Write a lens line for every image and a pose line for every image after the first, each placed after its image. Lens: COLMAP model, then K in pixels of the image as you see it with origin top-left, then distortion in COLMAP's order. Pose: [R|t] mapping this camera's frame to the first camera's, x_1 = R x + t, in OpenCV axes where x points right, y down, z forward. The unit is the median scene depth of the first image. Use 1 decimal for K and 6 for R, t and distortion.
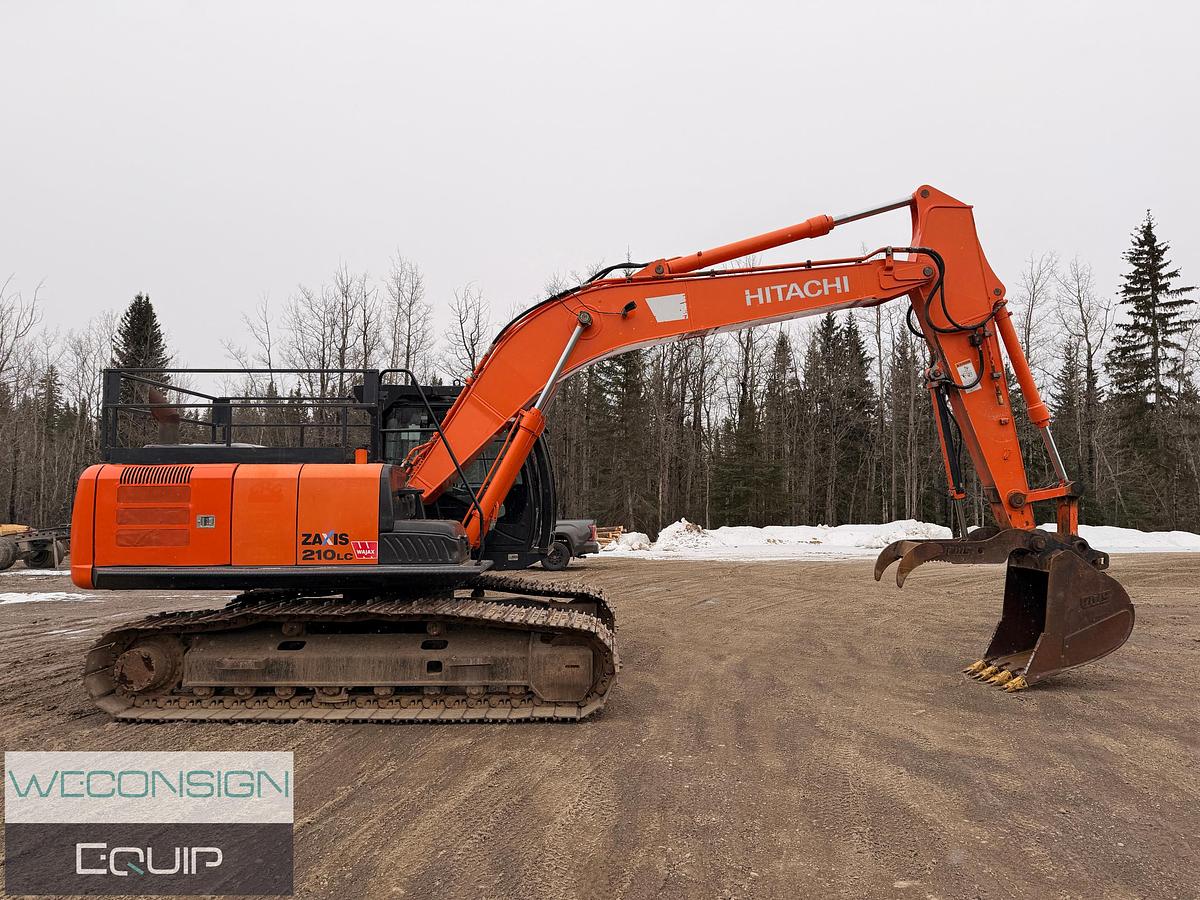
lens RADIAL K [[823.9, 0, 587.7], [0, 823.9, 453.0], [0, 0, 1]] dist [0.095339, -0.115740]
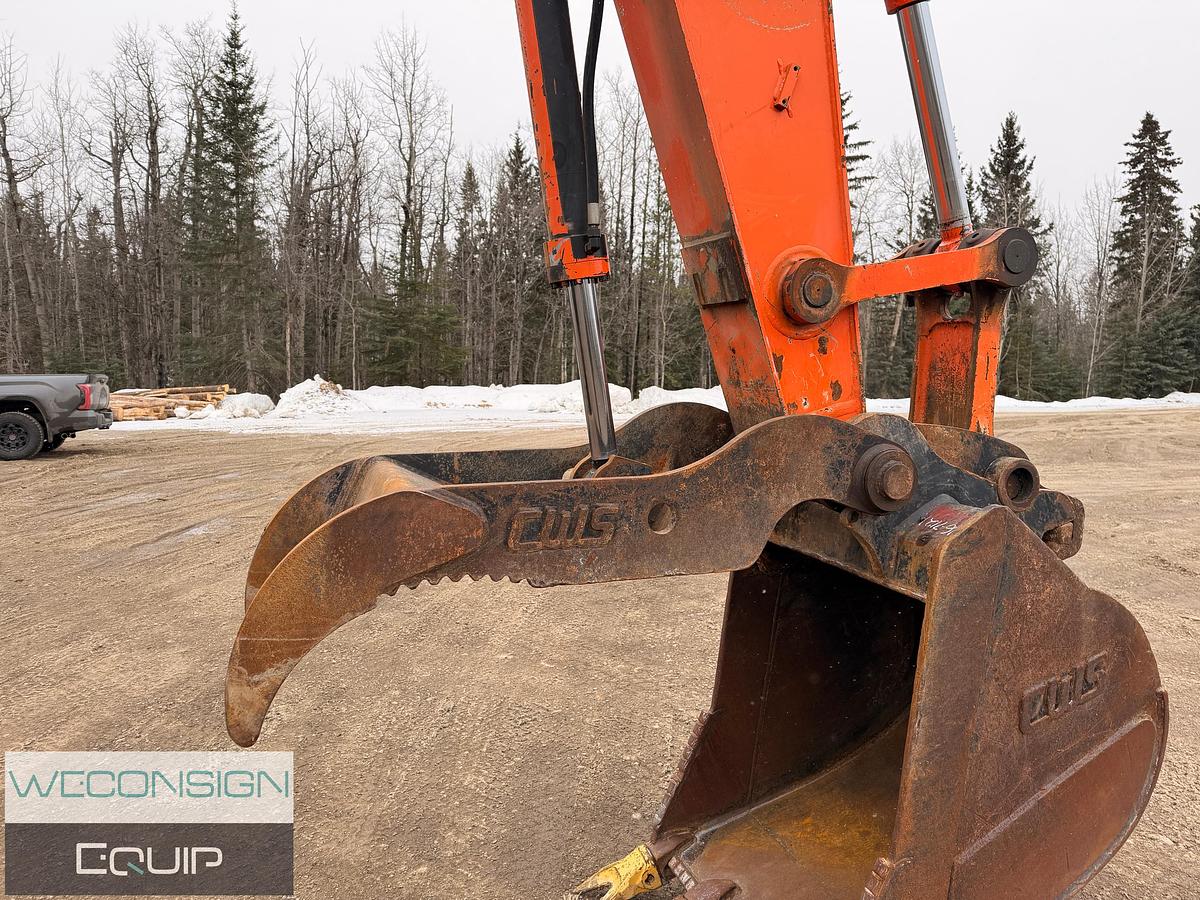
lens RADIAL K [[821.2, 0, 600.0], [0, 821.2, 450.0], [0, 0, 1]] dist [0.113728, -0.135733]
pose [[0.934013, -0.022723, 0.356516, 0.087918], [-0.036725, 0.986580, 0.159095, 0.015431], [-0.355346, -0.161690, 0.920644, 0.188503]]
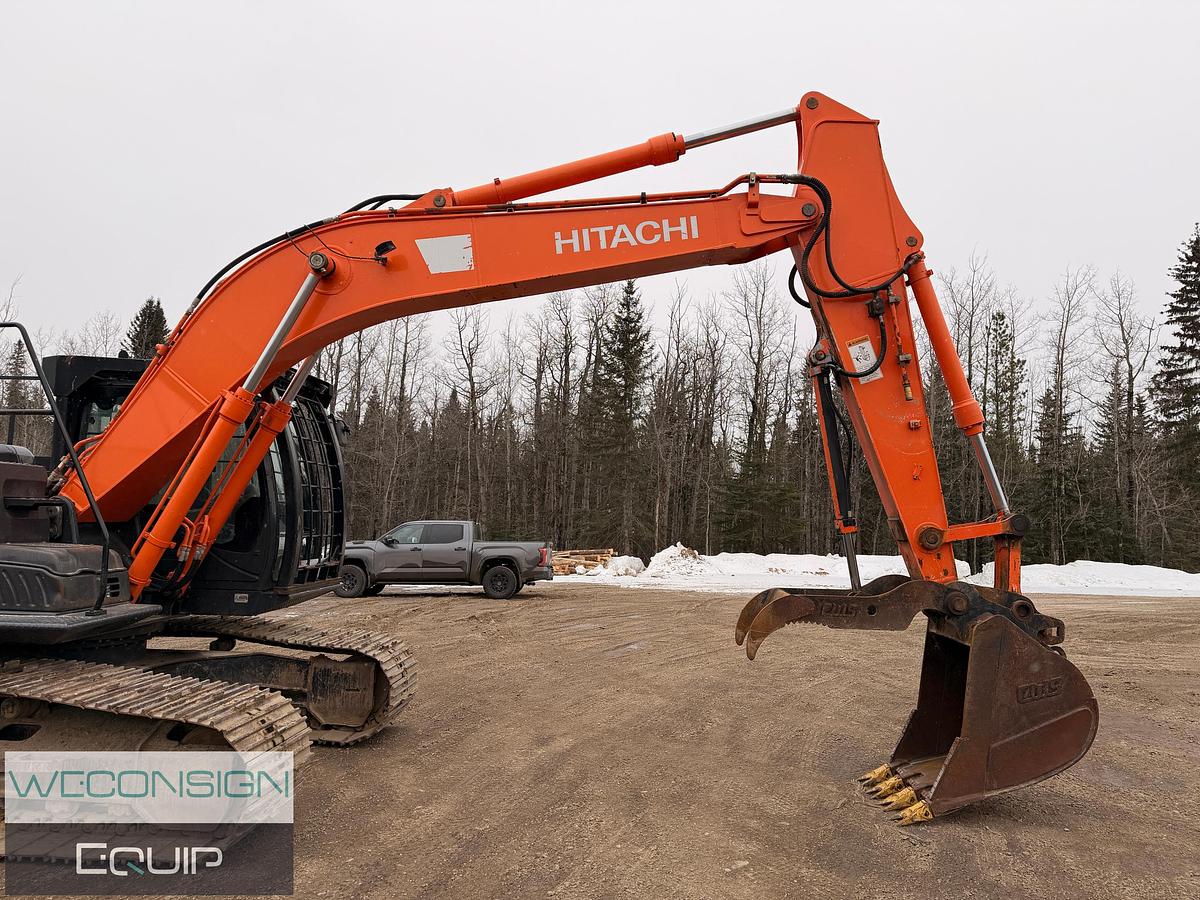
lens RADIAL K [[821.2, 0, 600.0], [0, 821.2, 450.0], [0, 0, 1]] dist [0.113728, -0.135733]
pose [[0.998973, 0.025148, -0.037683, 0.062093], [-0.026157, 0.999306, -0.026528, 0.002068], [0.036990, 0.027487, 0.998938, 0.070150]]
